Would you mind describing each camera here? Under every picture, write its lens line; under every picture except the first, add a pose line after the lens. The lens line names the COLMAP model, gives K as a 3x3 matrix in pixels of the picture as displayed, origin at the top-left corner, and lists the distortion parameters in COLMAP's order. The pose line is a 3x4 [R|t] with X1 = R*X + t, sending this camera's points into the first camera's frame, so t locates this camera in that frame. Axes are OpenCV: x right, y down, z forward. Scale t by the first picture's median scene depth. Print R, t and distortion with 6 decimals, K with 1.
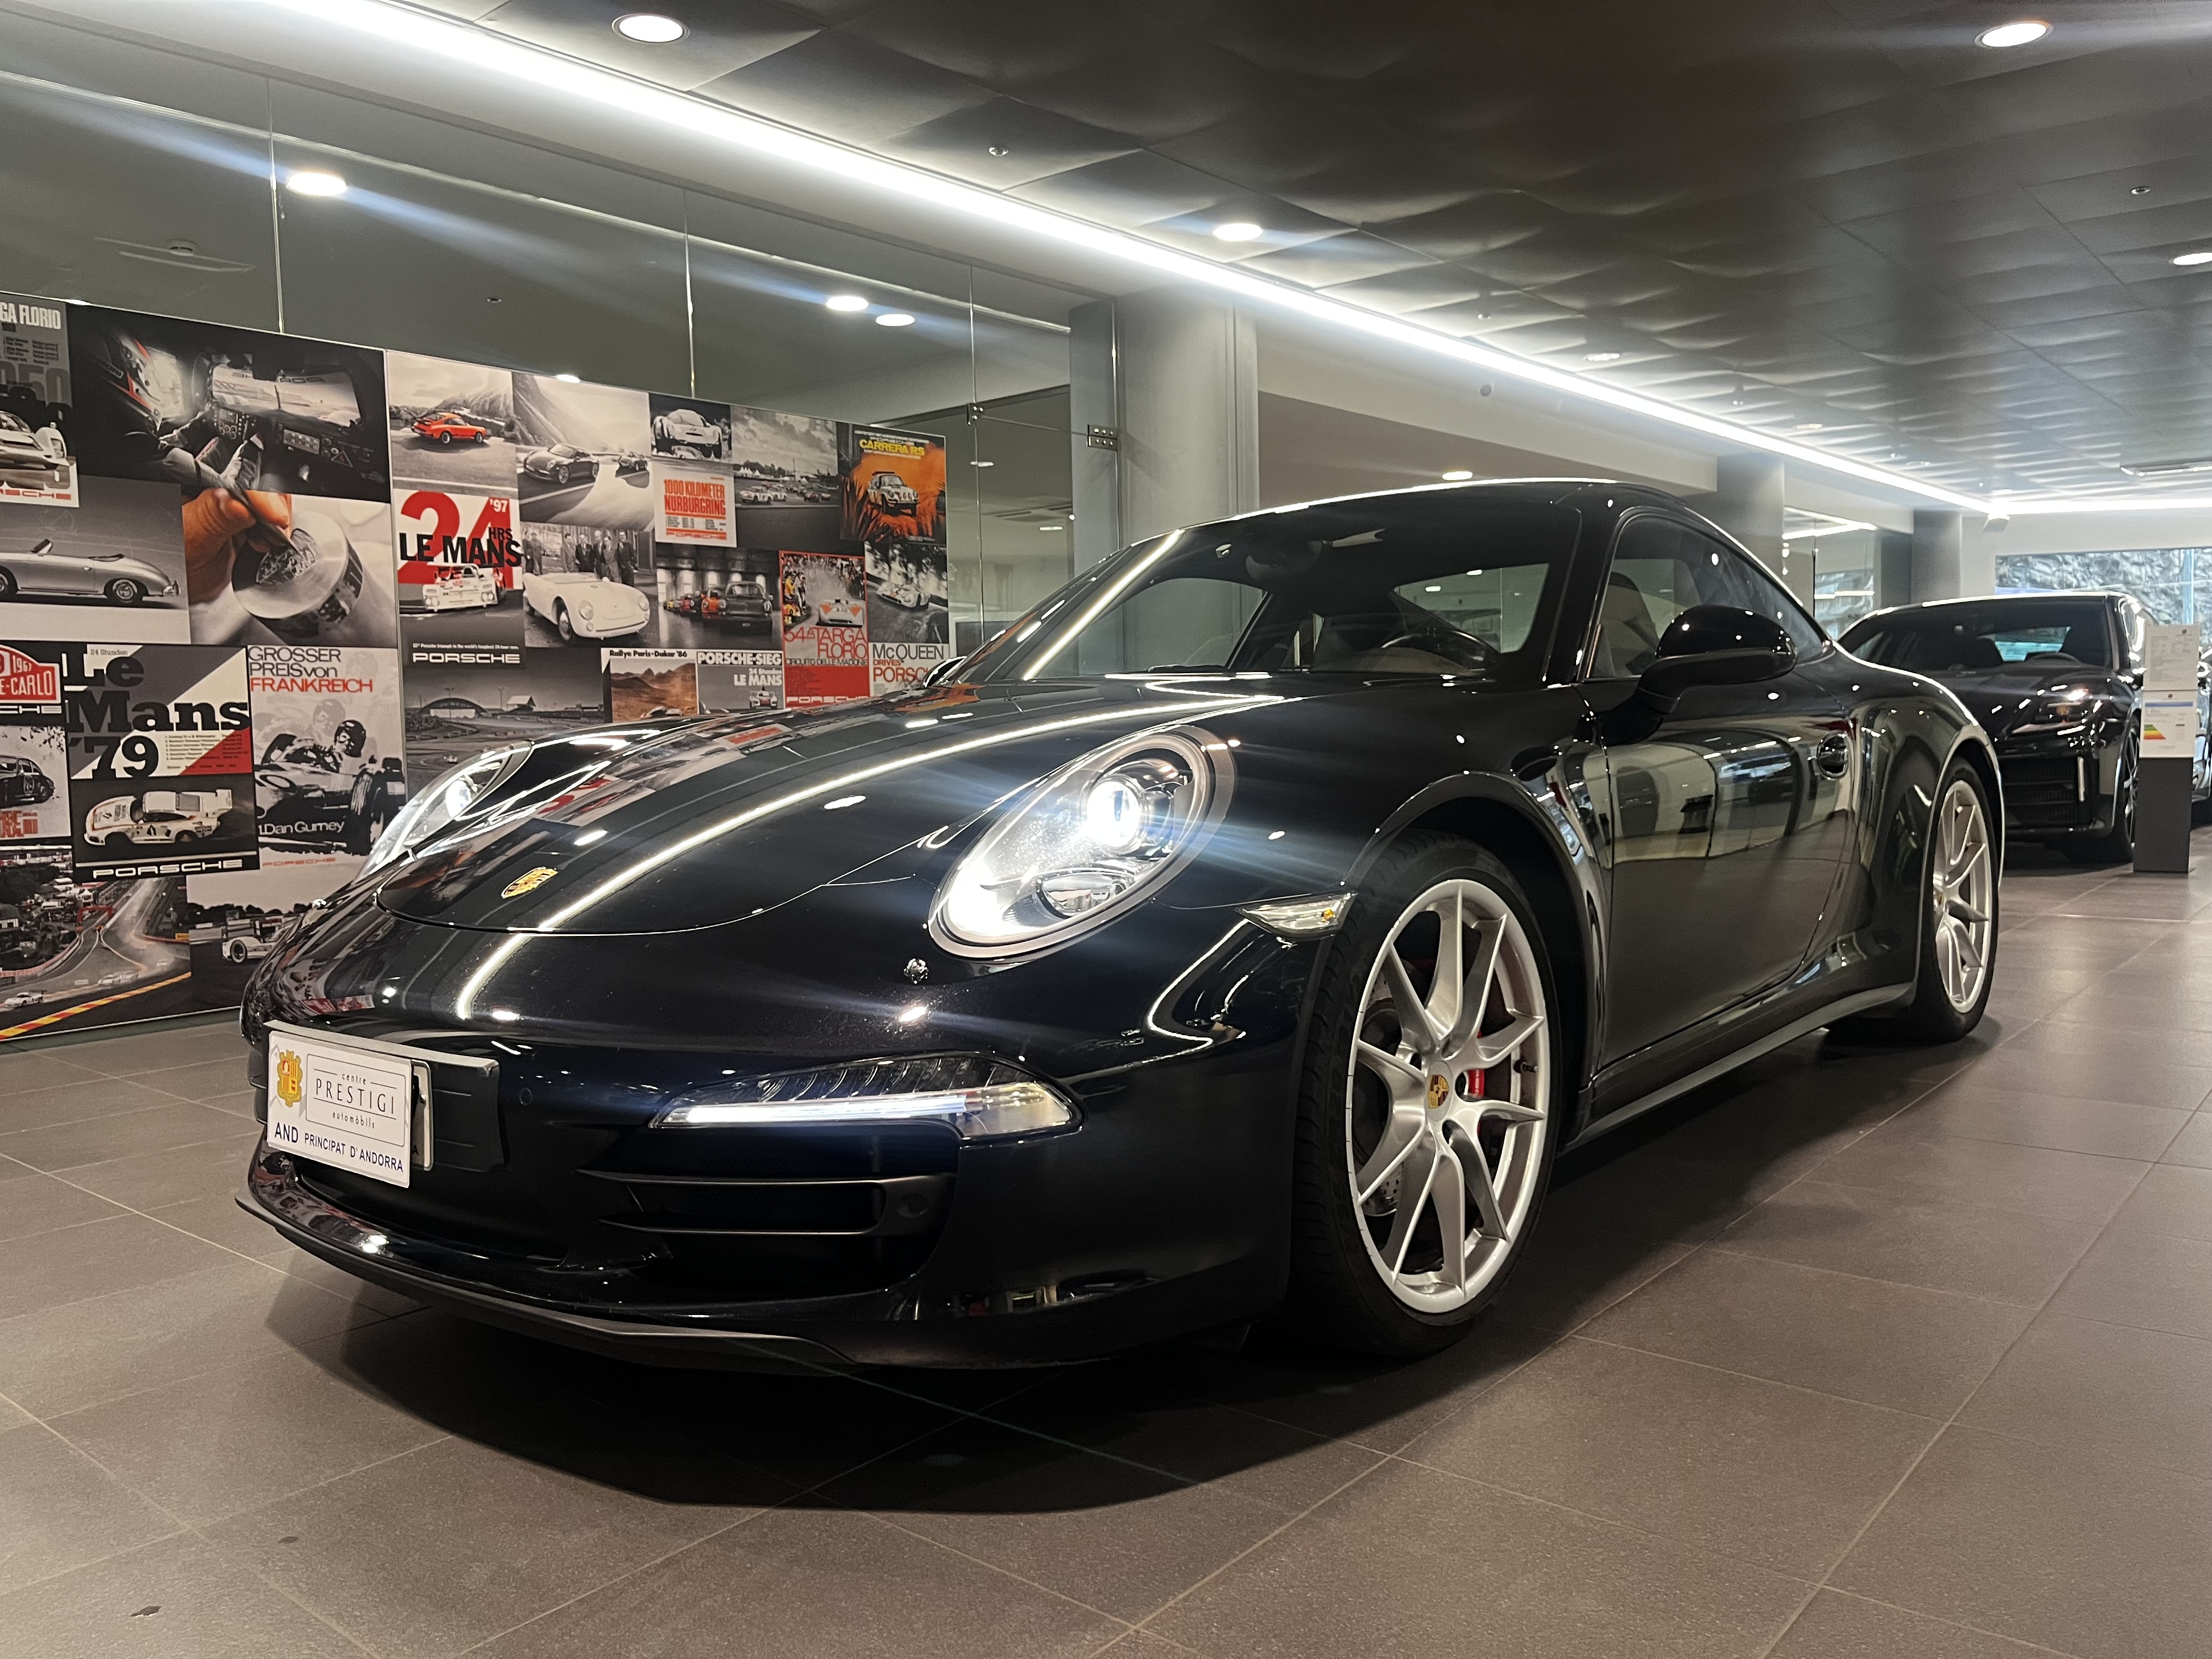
lens RADIAL K [[1679.8, 0, 1080.0], [0, 1679.8, 819.9], [0, 0, 1]] dist [0.044922, -0.062804]
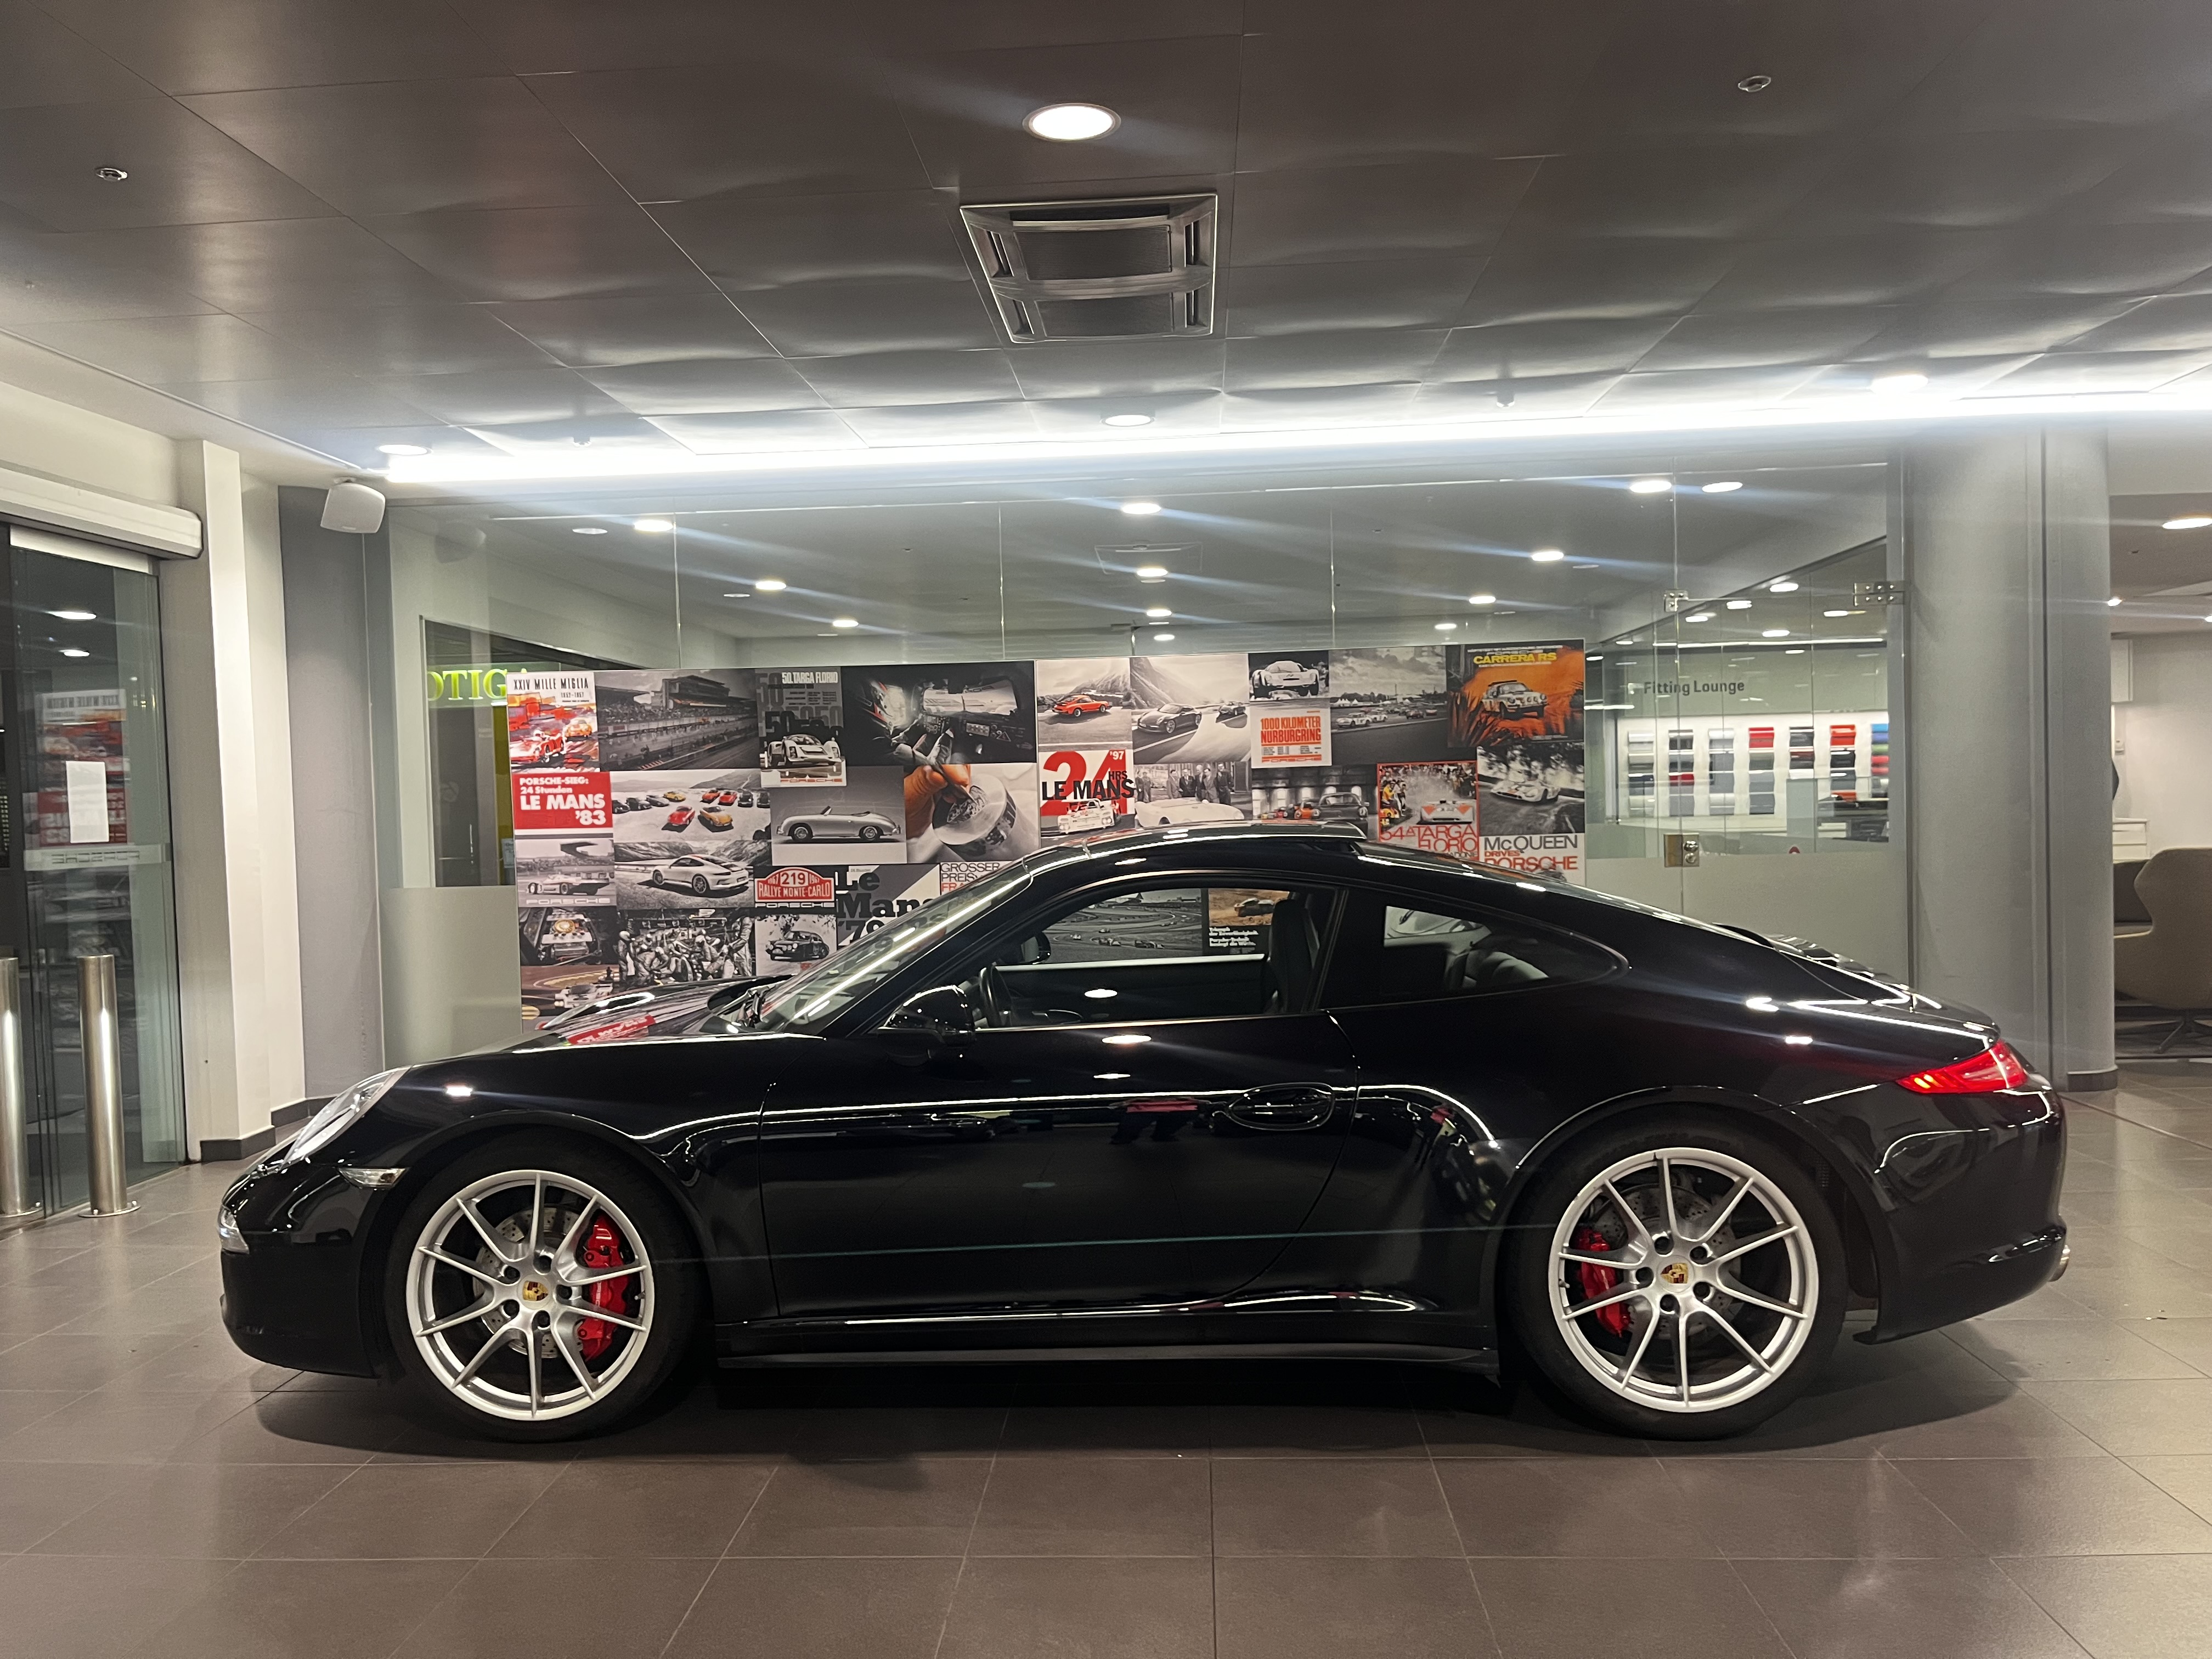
lens RADIAL K [[1679.8, 0, 1107.8], [0, 1679.8, 830.1], [0, 0, 1]] dist [0.044922, -0.062804]
pose [[0.597751, 0.026979, -0.801228, 0.736748], [-0.035888, 0.999332, 0.006875, -0.129832], [0.800878, 0.024645, 0.598320, 0.164815]]
